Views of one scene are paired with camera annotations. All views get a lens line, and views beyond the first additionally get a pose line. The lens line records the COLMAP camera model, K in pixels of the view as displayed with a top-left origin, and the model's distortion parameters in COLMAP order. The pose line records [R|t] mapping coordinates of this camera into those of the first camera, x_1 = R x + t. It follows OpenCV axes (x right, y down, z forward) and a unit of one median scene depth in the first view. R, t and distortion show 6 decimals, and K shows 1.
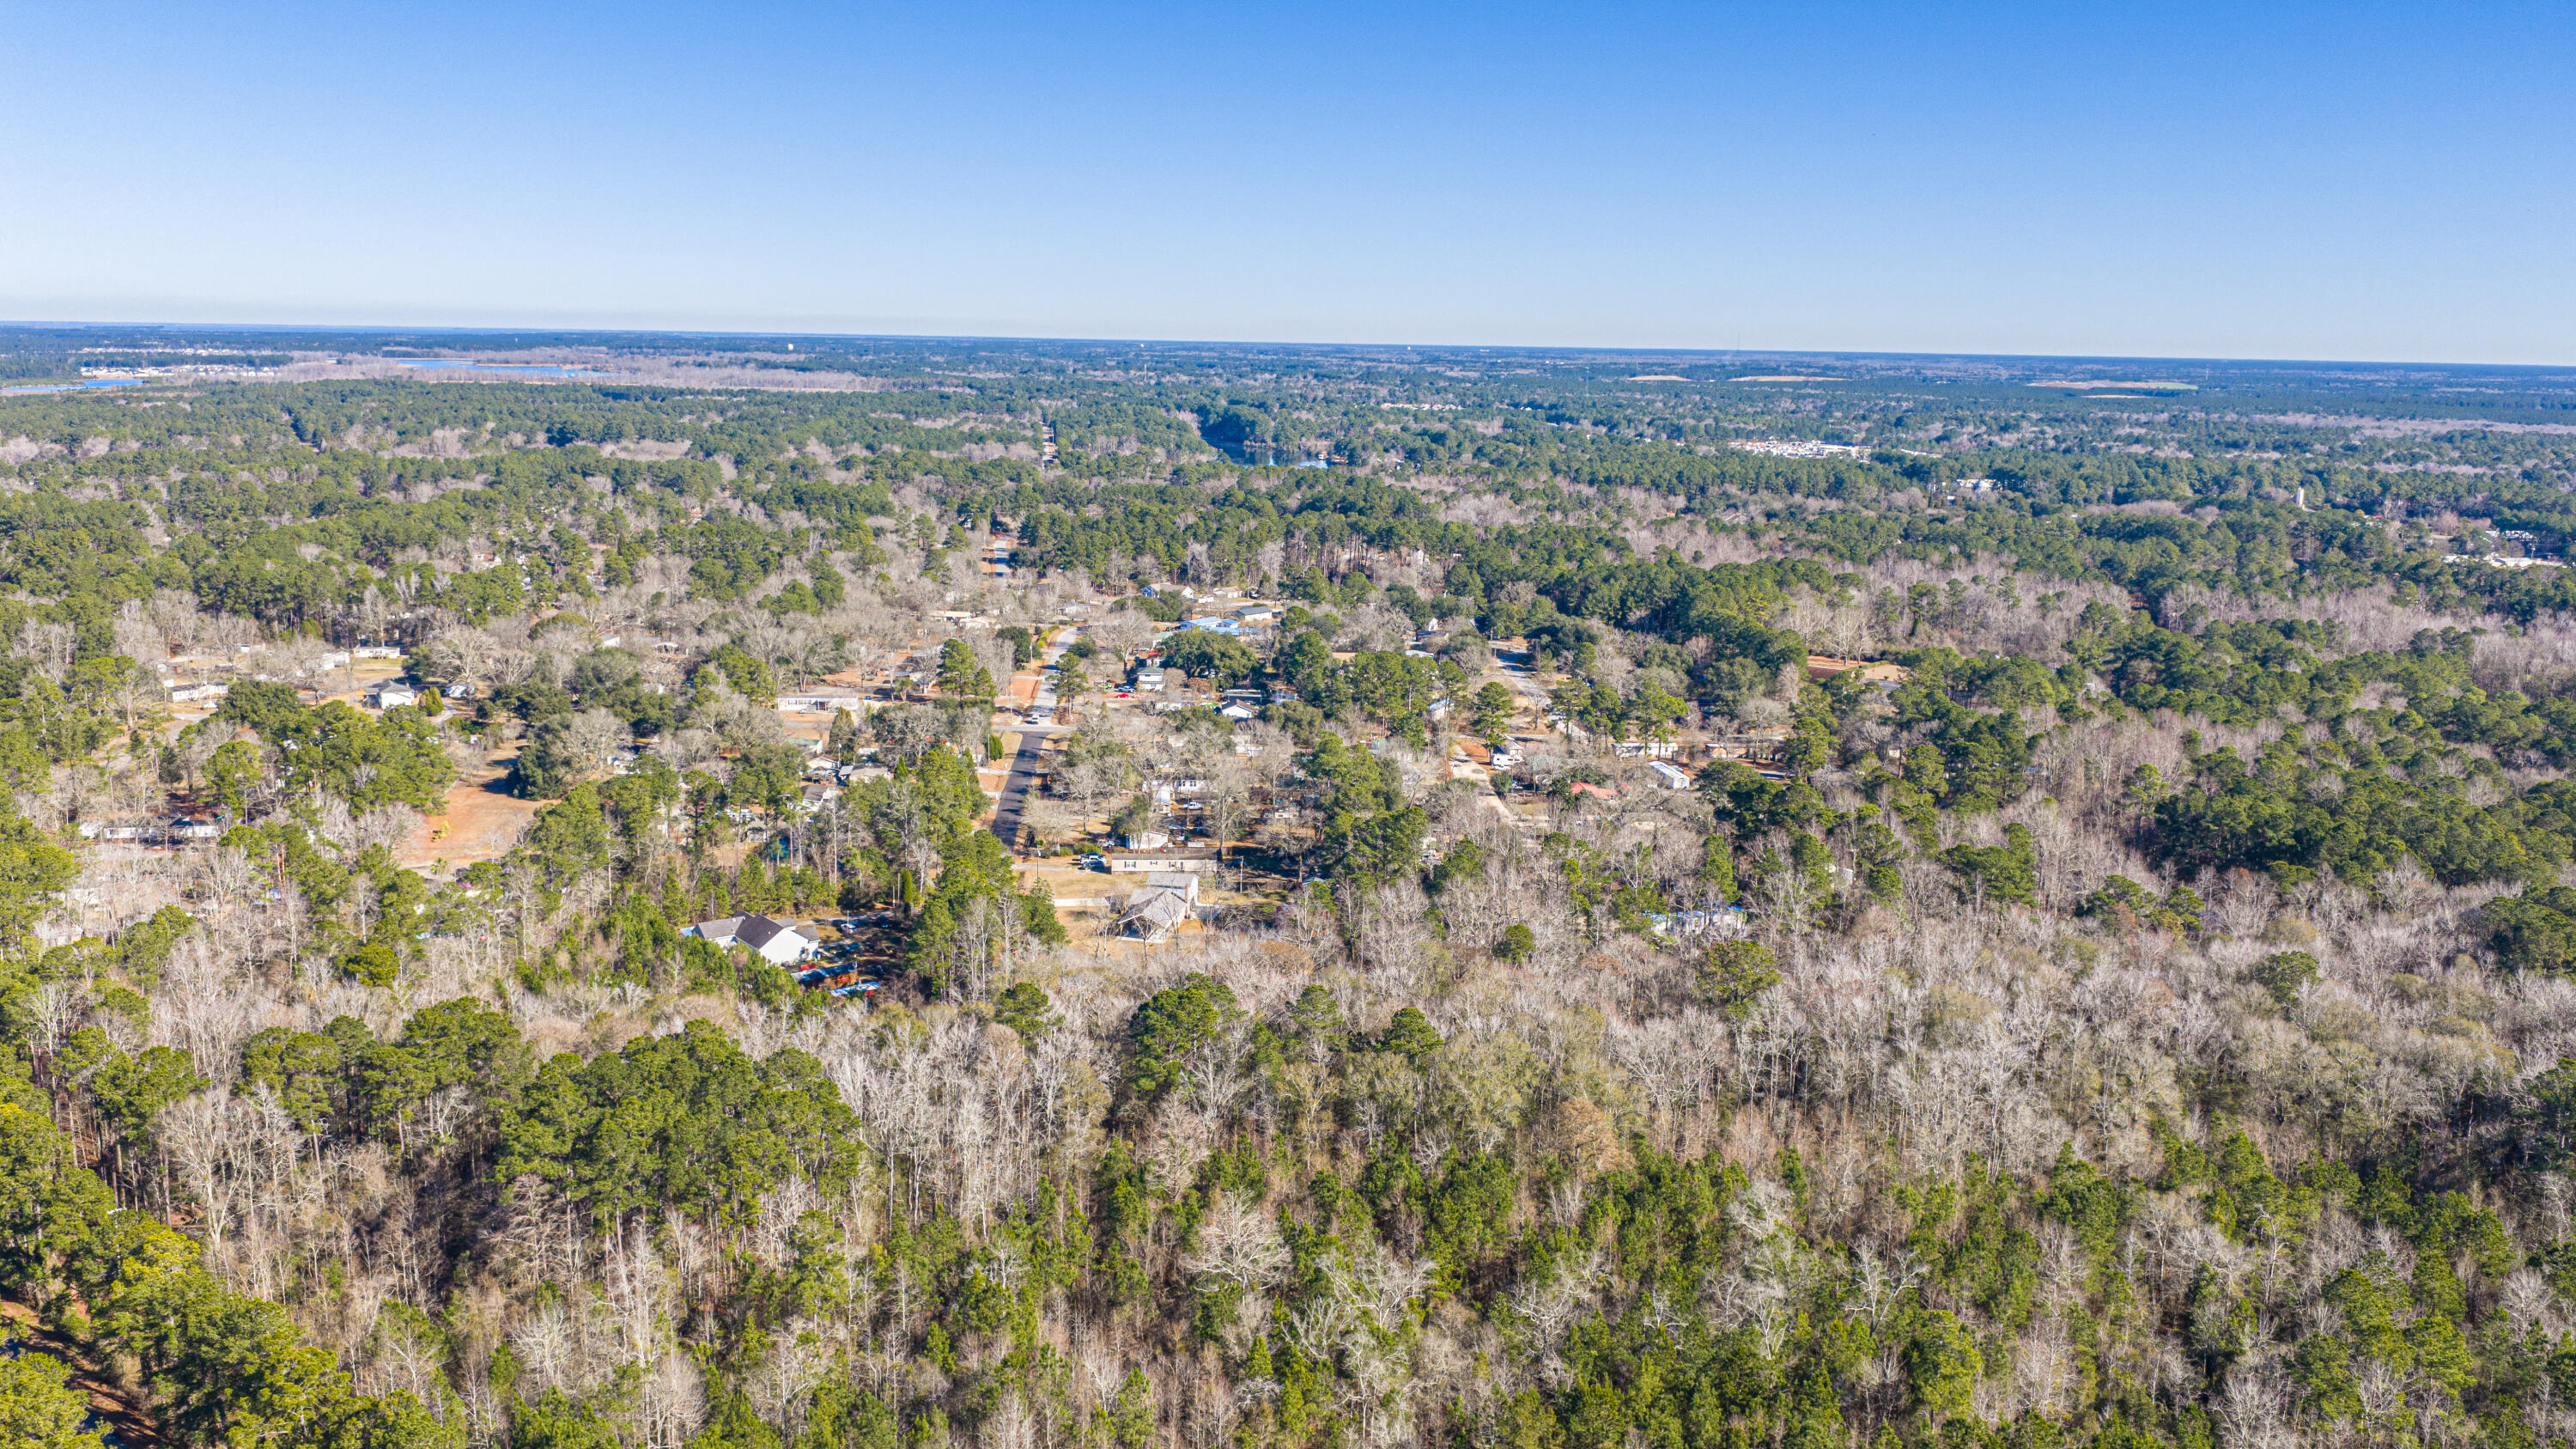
lens RADIAL K [[2124.1, 0, 1288.7], [0, 2124.1, 734.8], [0, 0, 1]] dist [0.024812, -0.056508]
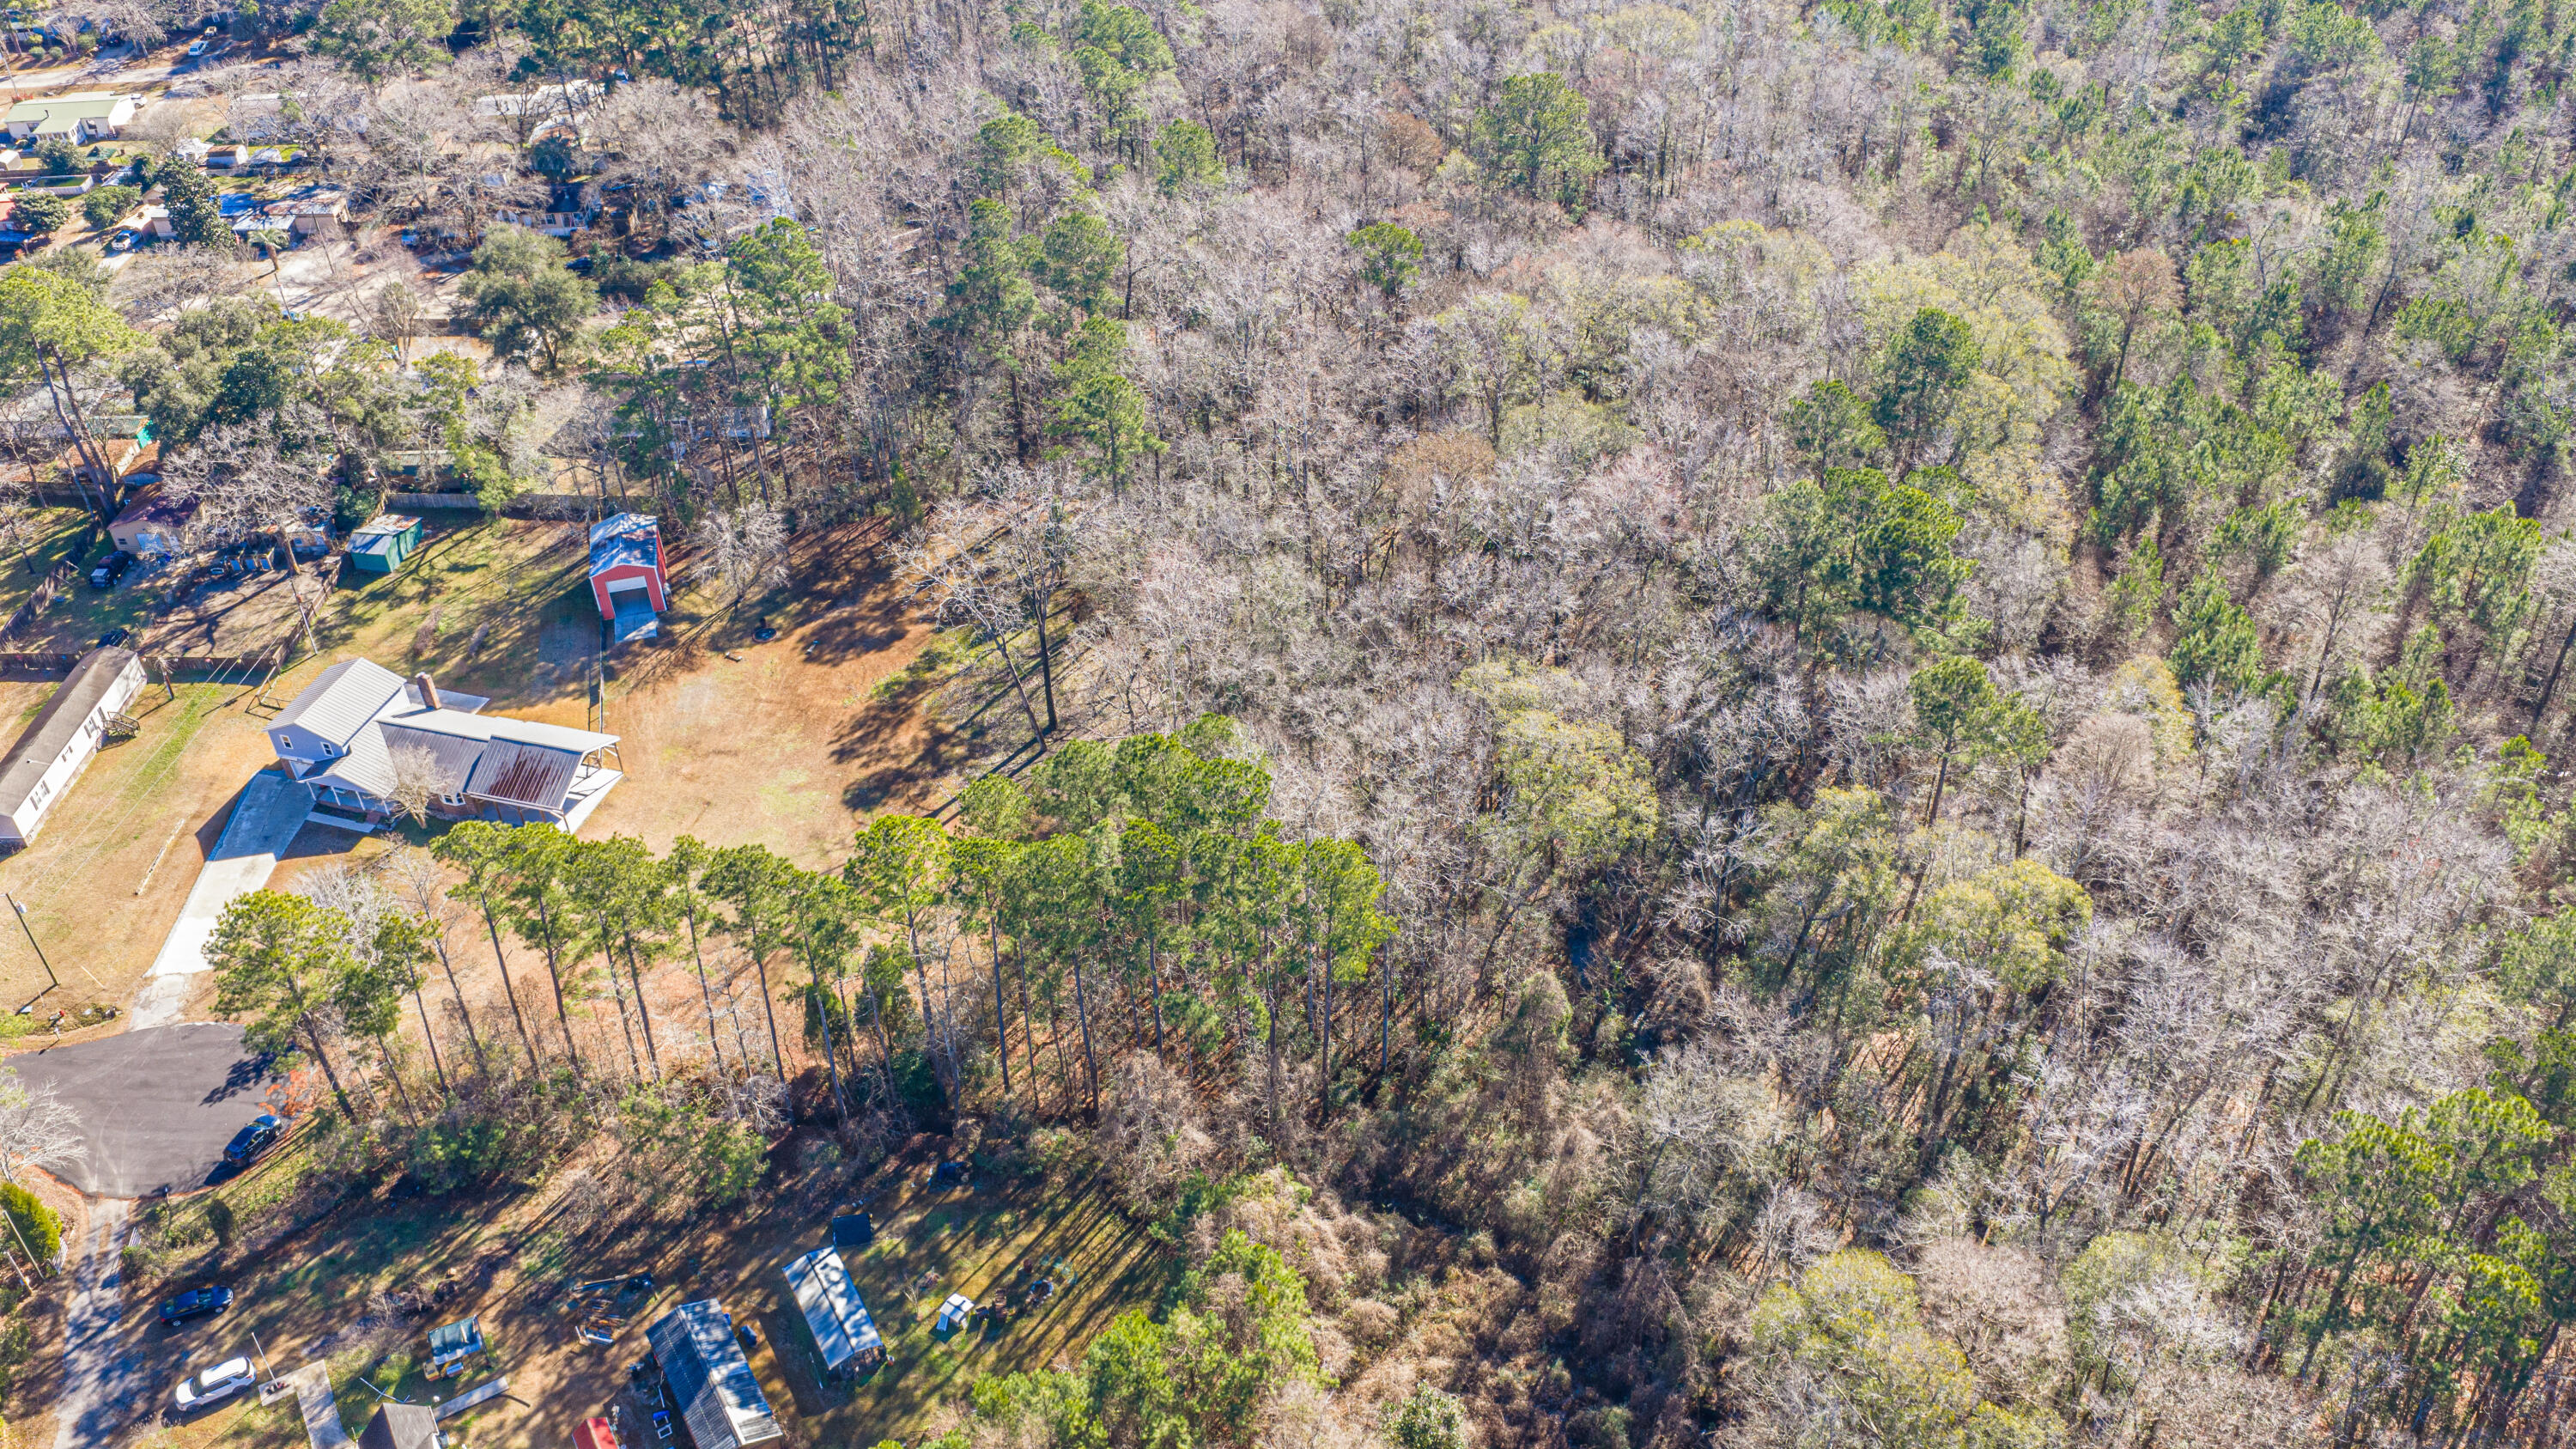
lens RADIAL K [[2120.3, 0, 1261.0], [0, 2120.3, 716.0], [0, 0, 1]] dist [0.024067, -0.053805]
pose [[0.094305, -0.634976, 0.766754, -0.294432], [0.222357, 0.764165, 0.605483, -0.117218], [-0.970394, 0.113393, 0.213256, 0.592457]]
